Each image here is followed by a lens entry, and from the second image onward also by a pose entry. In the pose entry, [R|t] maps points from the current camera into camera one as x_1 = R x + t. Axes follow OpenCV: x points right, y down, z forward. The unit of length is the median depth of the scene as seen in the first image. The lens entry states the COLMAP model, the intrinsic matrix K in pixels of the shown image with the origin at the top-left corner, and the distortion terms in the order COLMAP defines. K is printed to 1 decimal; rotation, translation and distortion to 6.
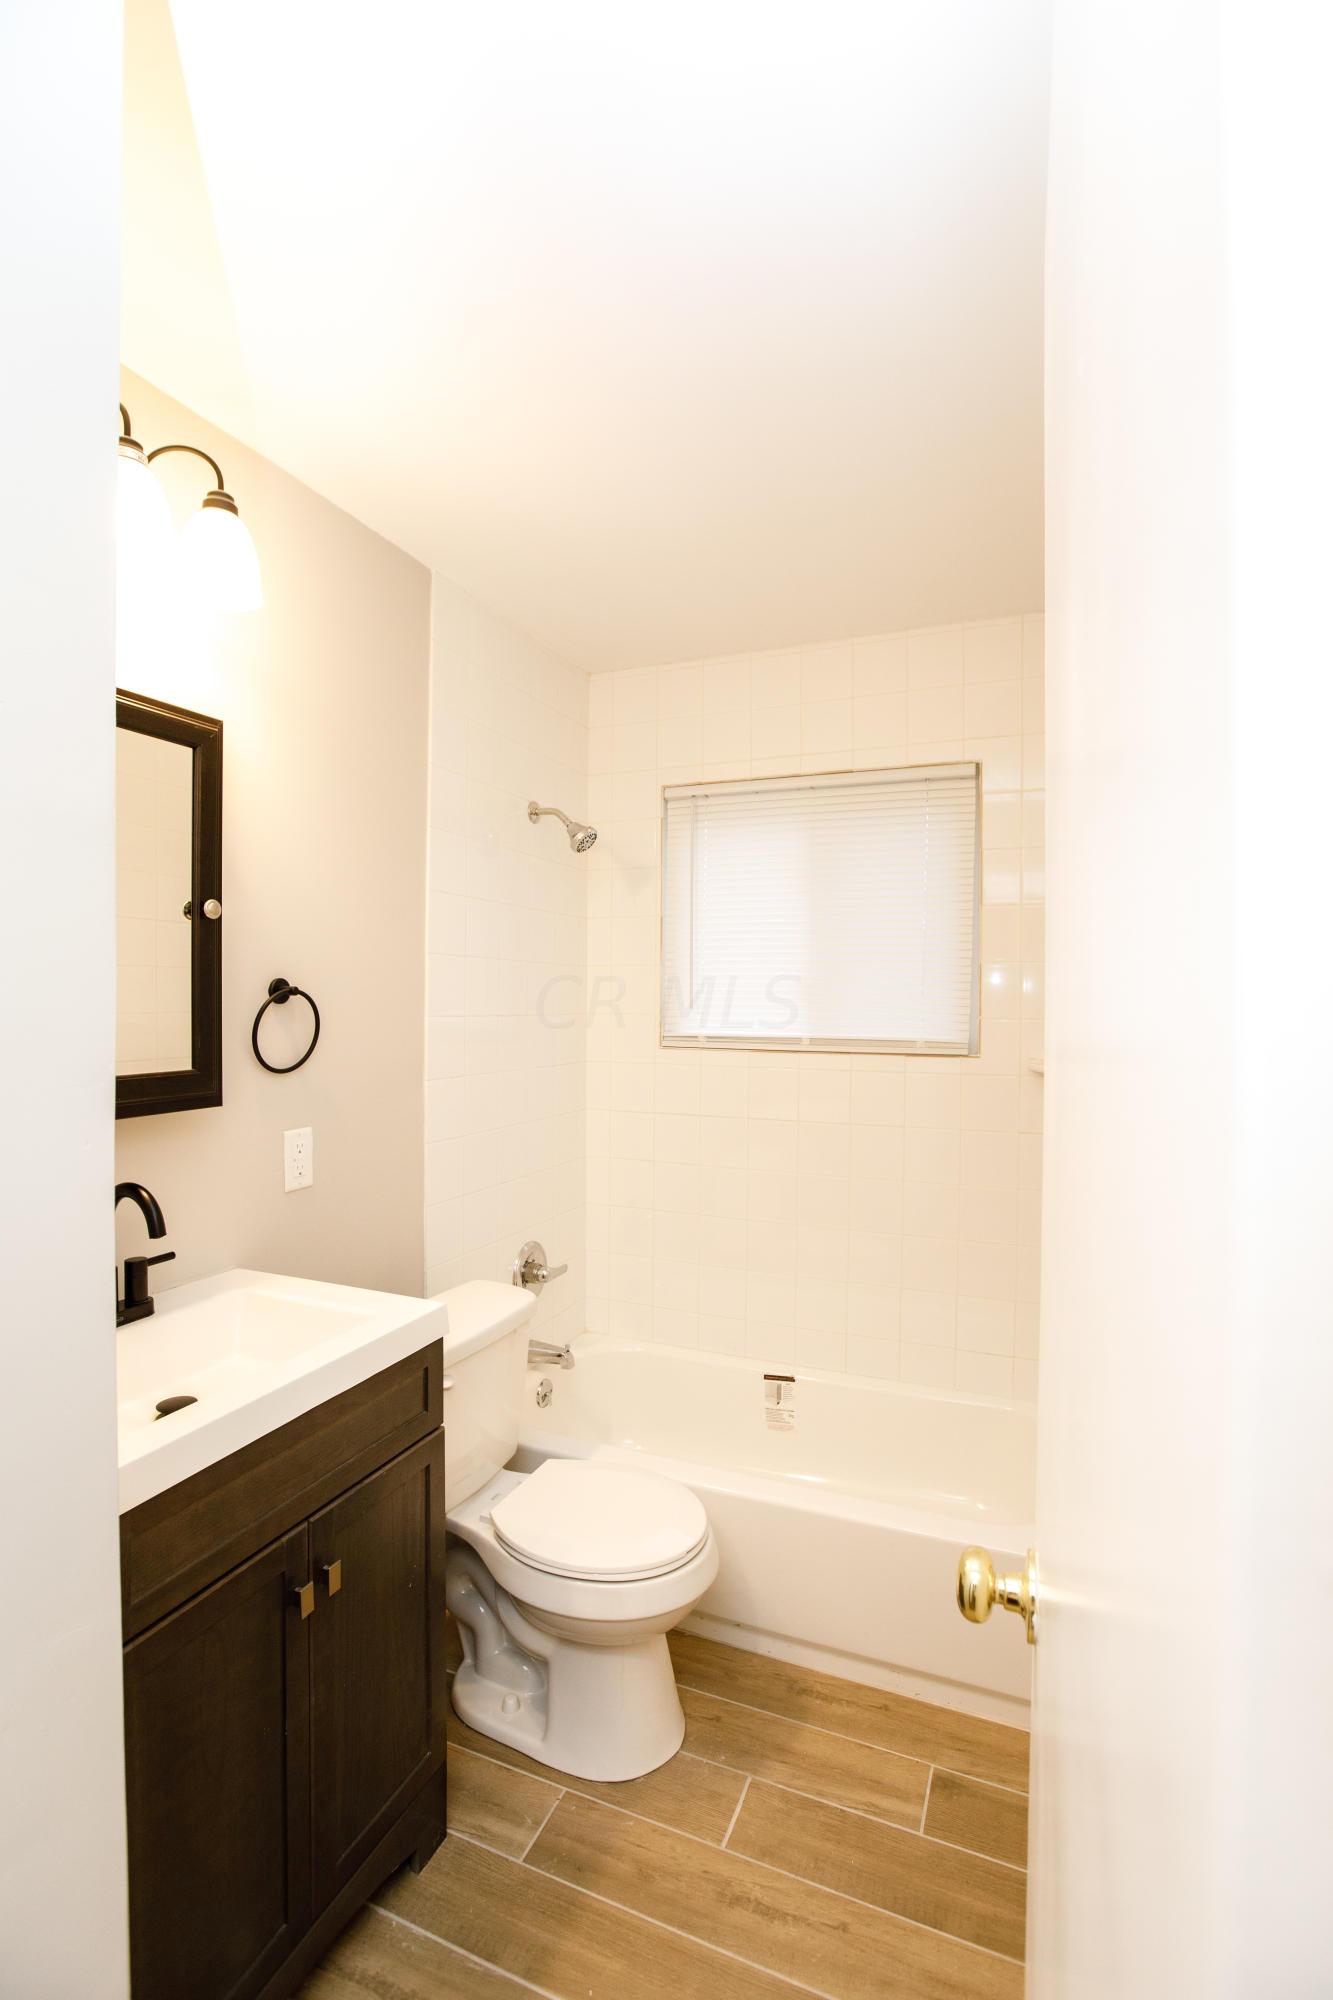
lens RADIAL K [[922.5, 0, 672.5], [0, 922.5, 1007.1], [0, 0, 1]] dist [-0.069494, 0.037036]
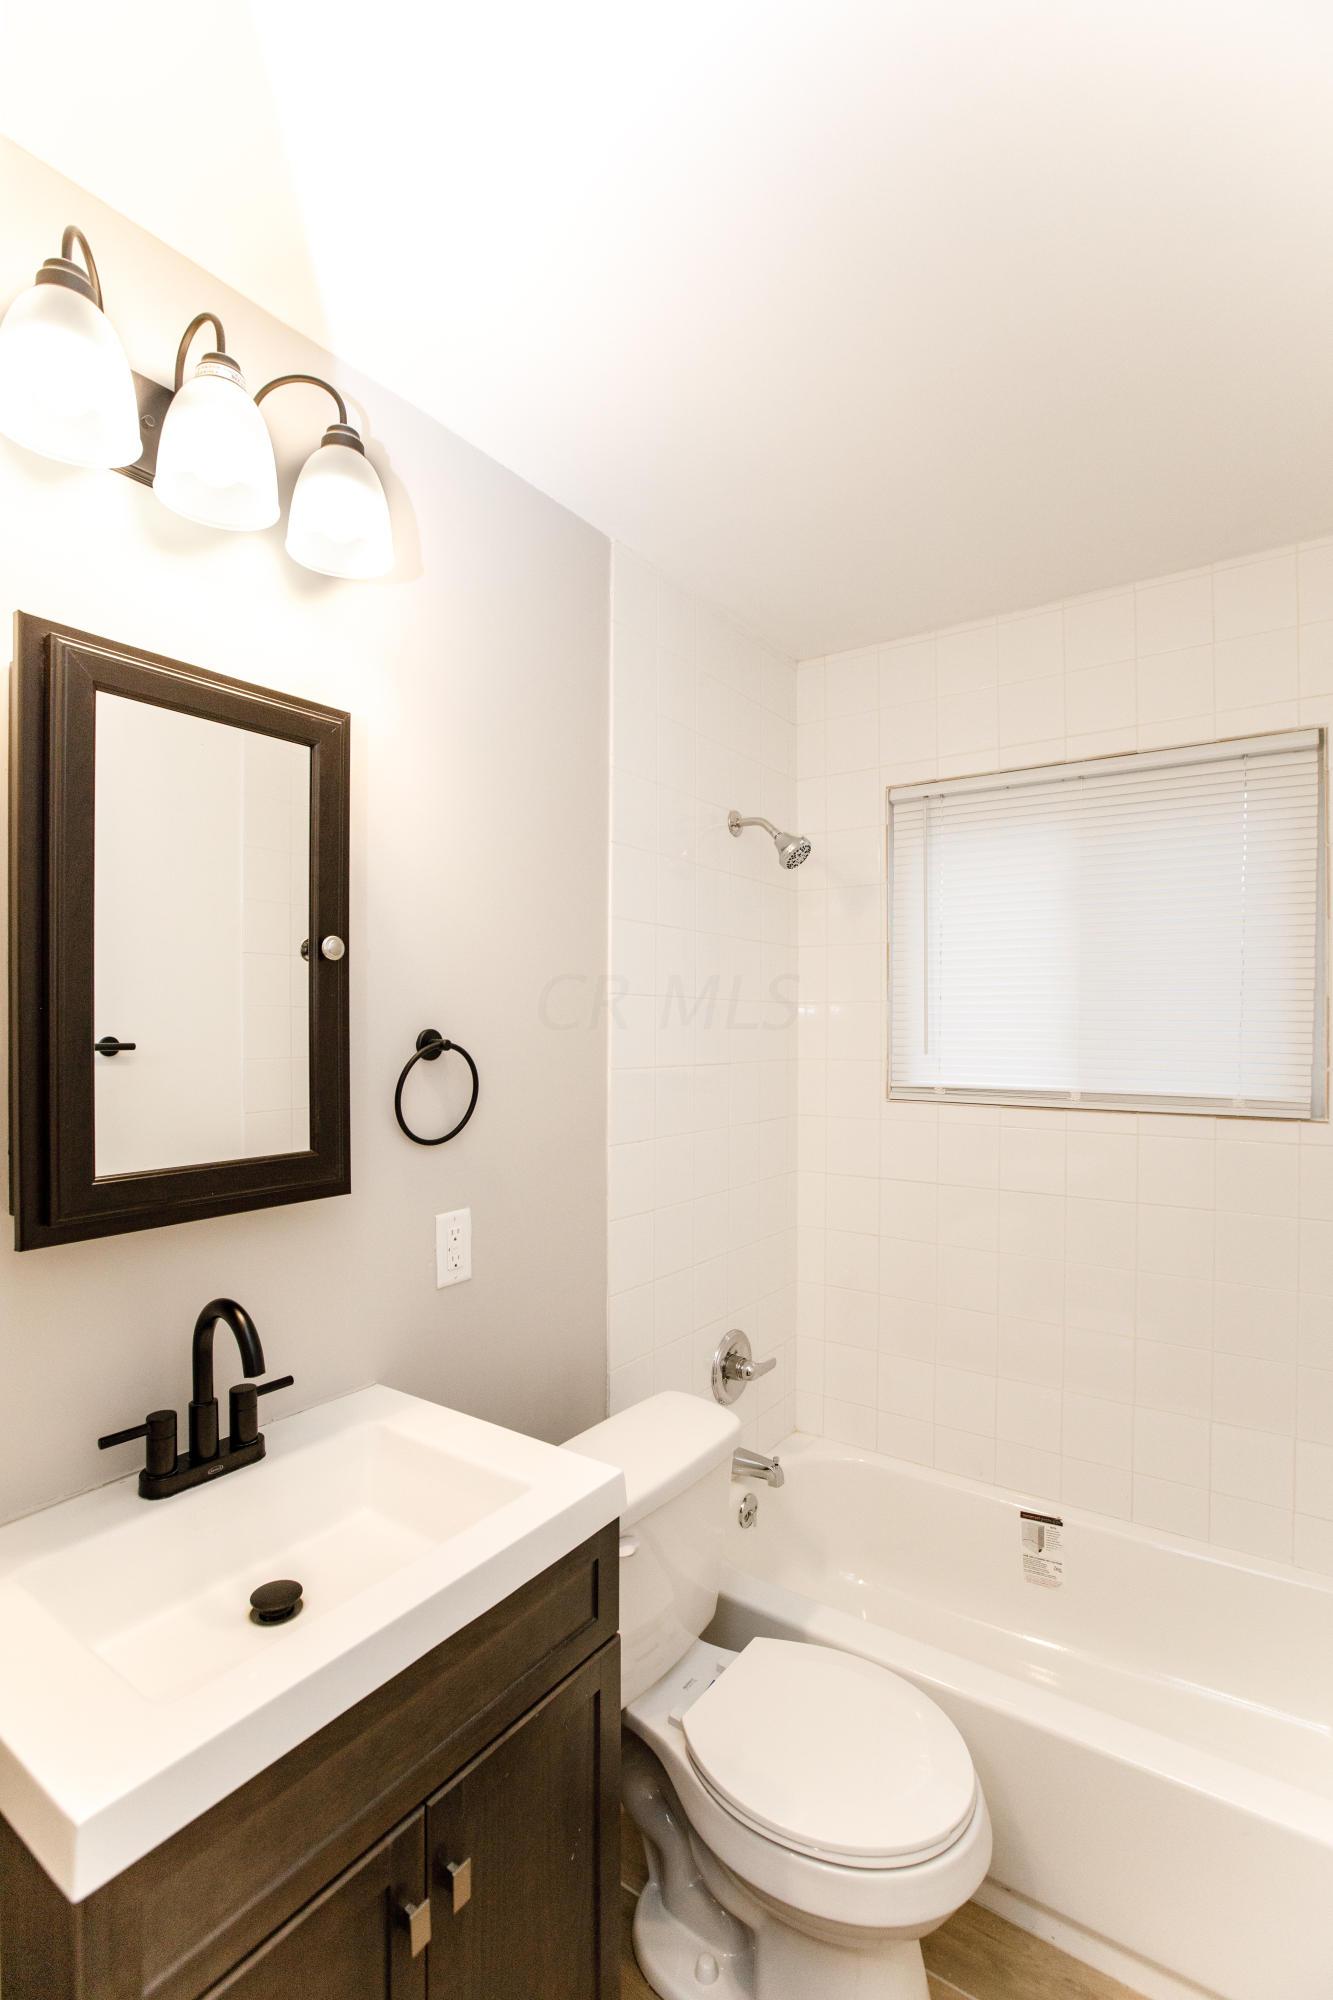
lens RADIAL K [[922.5, 0, 672.5], [0, 922.5, 1007.1], [0, 0, 1]] dist [-0.069494, 0.037036]
pose [[0.977294, -0.009131, -0.211689, -0.034889], [0.002956, 0.999561, -0.029465, -0.021833], [0.211865, 0.028170, 0.976893, 0.195967]]
